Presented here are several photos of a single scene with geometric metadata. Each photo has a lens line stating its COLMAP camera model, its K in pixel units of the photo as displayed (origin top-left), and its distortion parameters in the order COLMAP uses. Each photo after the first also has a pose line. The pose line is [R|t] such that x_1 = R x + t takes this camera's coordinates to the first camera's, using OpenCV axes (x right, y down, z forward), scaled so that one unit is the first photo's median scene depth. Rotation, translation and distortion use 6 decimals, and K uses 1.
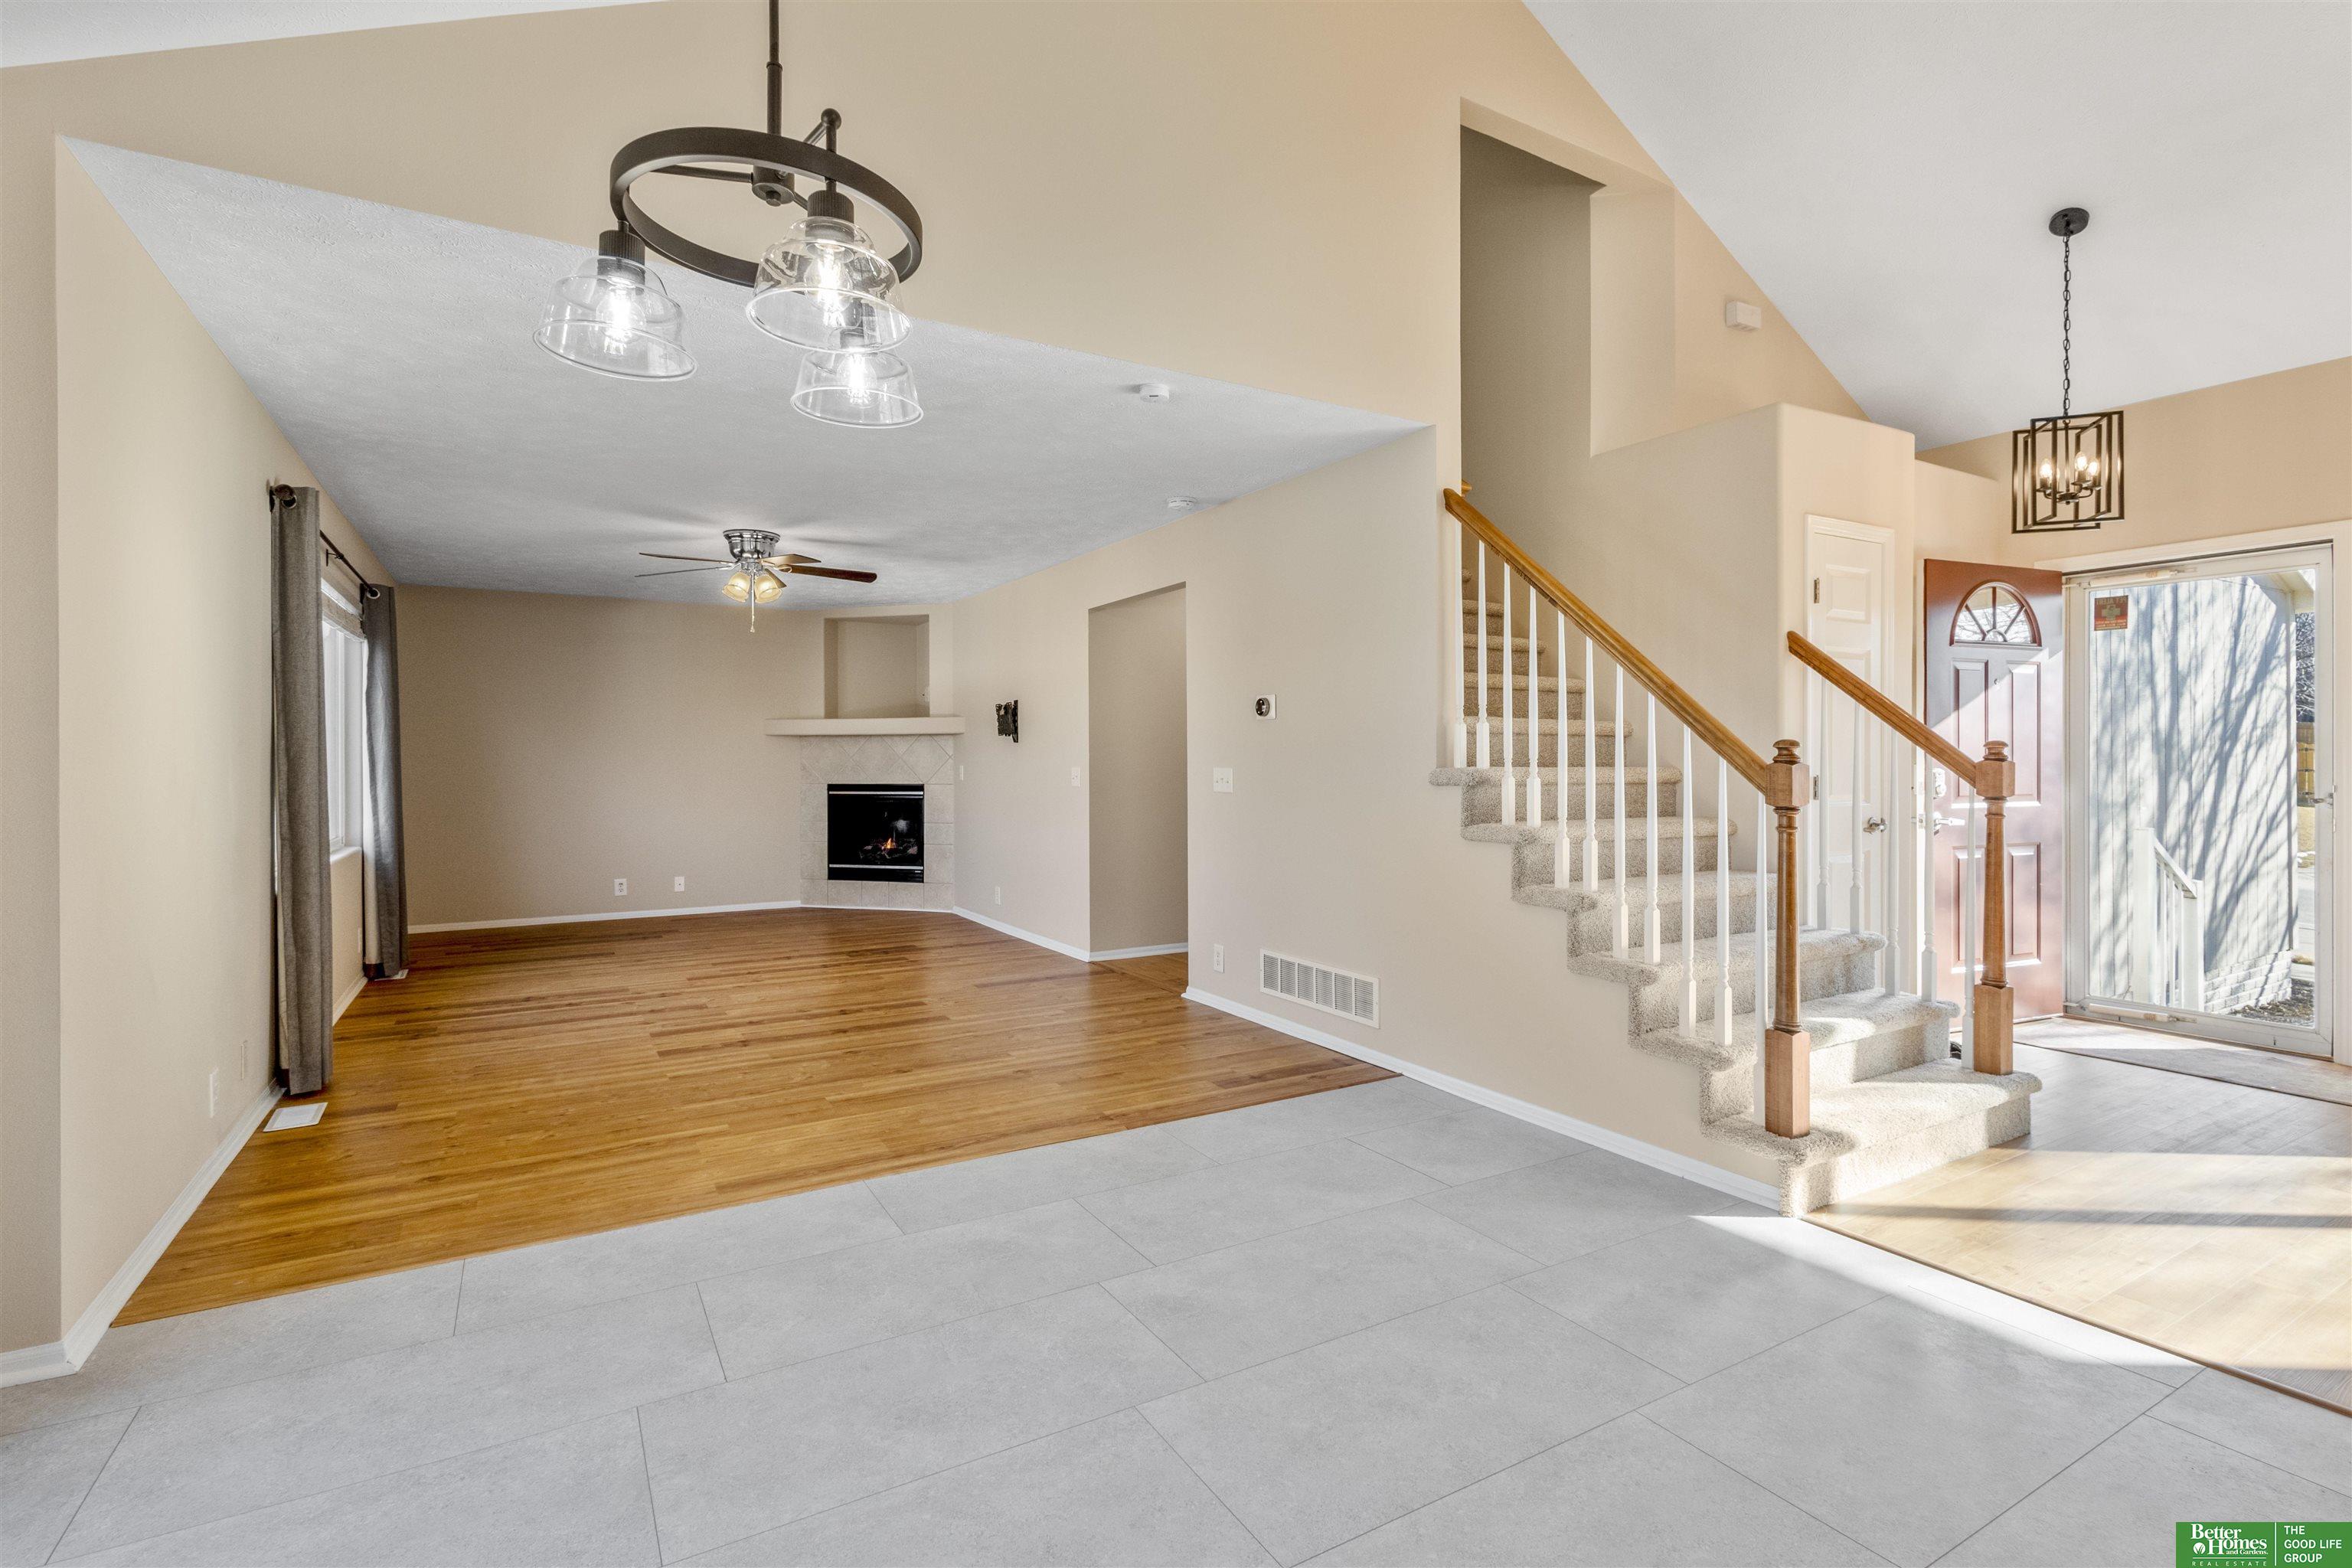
lens RADIAL K [[1103.8, 0, 1179.9], [0, 1103.8, 761.6], [0, 0, 1]] dist [-0.000033, 0.000189]
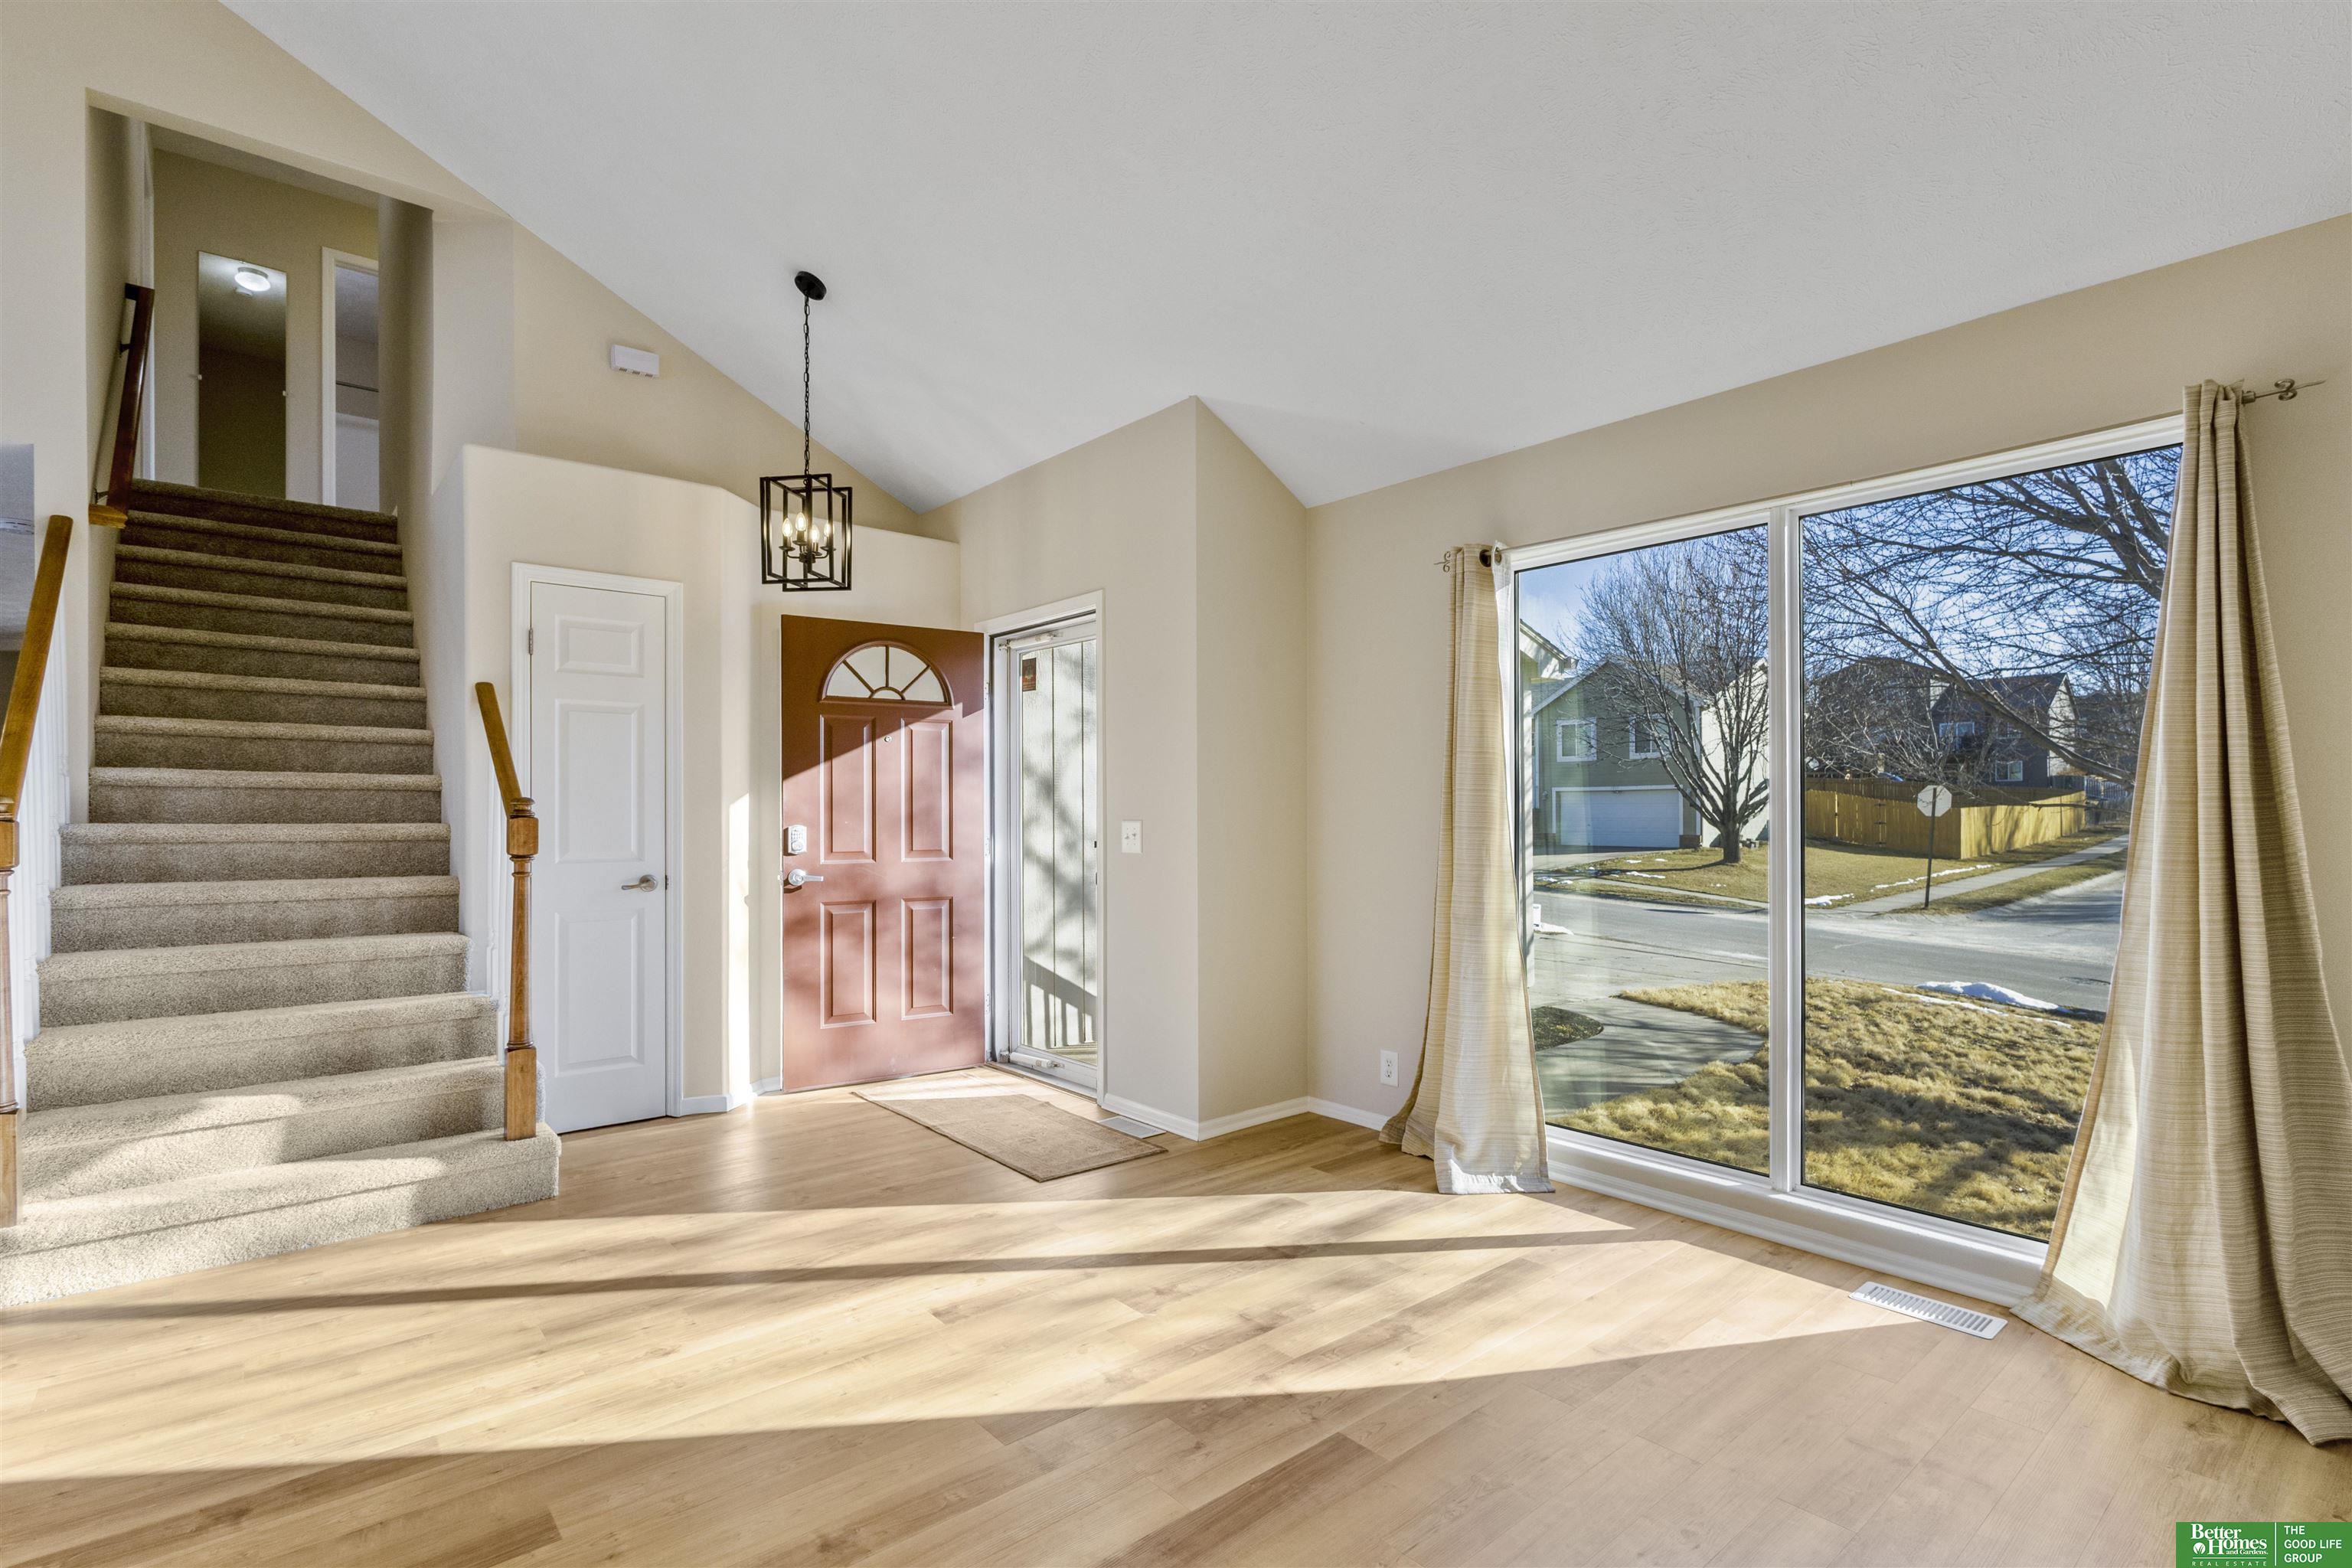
lens RADIAL K [[1103.6, 0, 1172.9], [0, 1103.6, 797.1], [0, 0, 1]] dist [0.003387, 0.000292]
pose [[0.985651, 0.007271, 0.168637, 0.775801], [-0.005086, 0.999897, -0.013387, -0.006088], [-0.168717, 0.012337, 0.985587, -0.039945]]
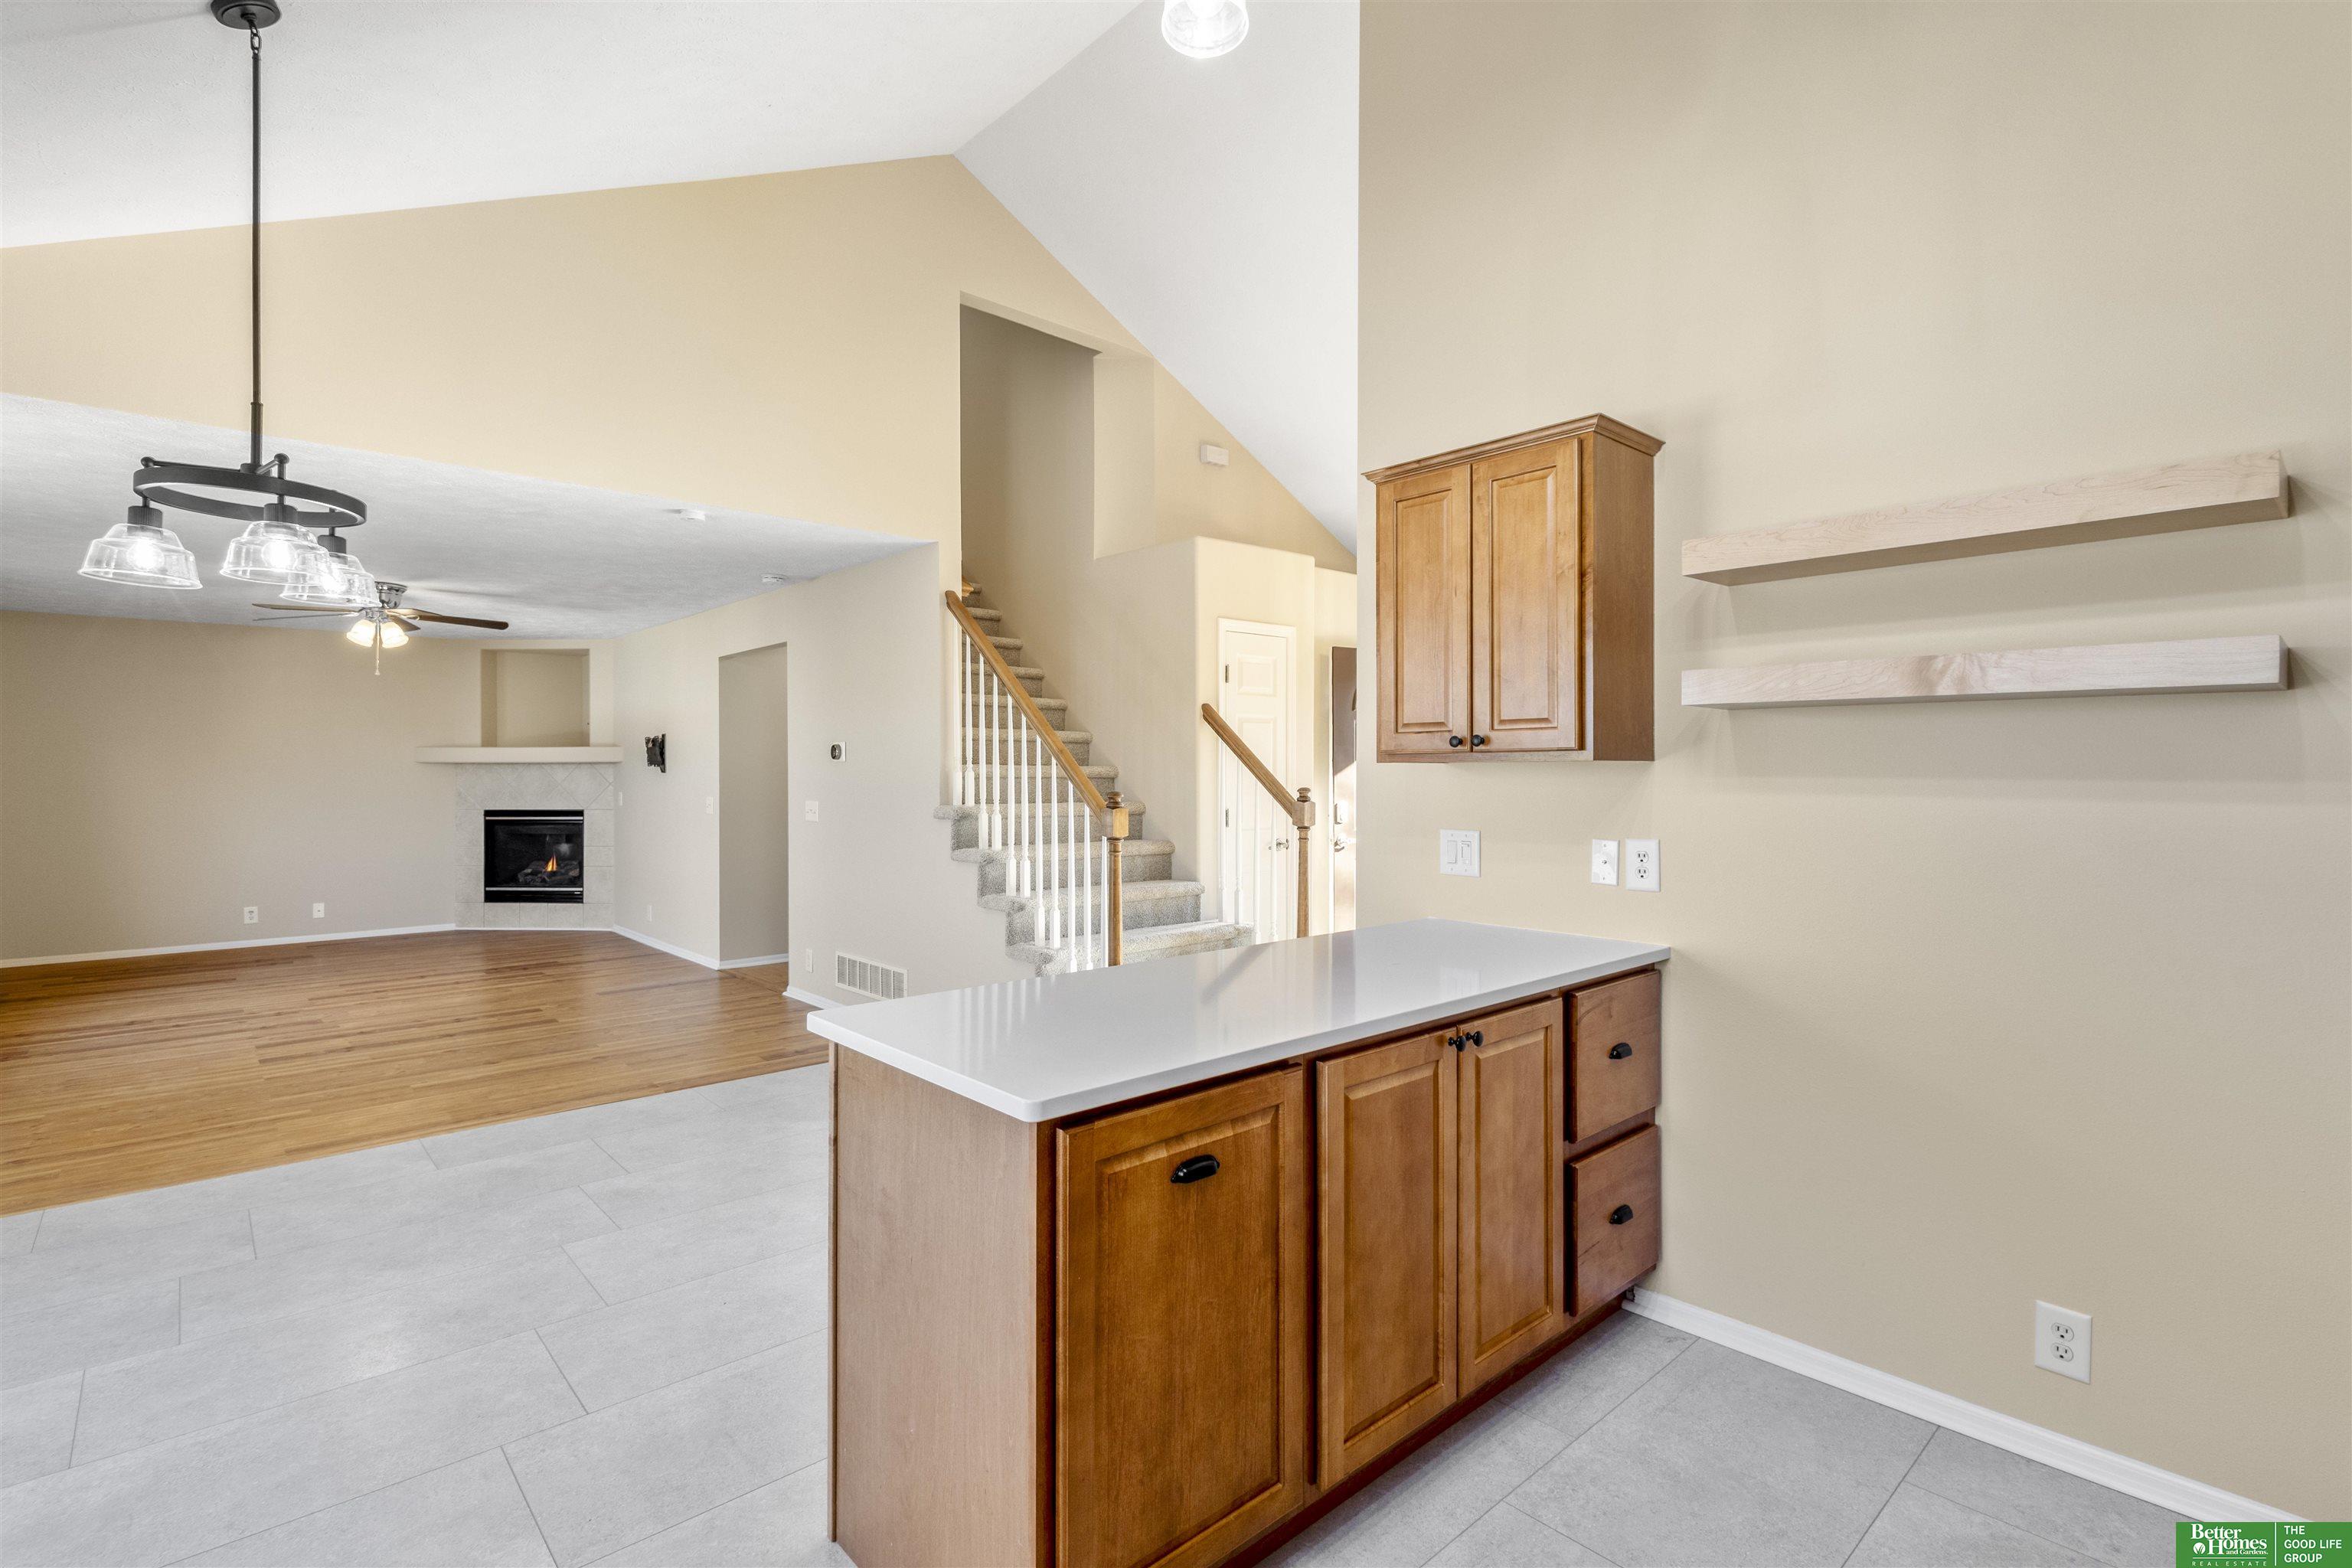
lens RADIAL K [[1106.8, 0, 1170.9], [0, 1106.8, 767.7], [0, 0, 1]] dist [0.015029, -0.008573]
pose [[0.980397, 0.000848, 0.197028, 0.190775], [0.000108, 0.999988, -0.004845, -0.025322], [-0.197030, 0.004771, 0.980386, -0.264343]]
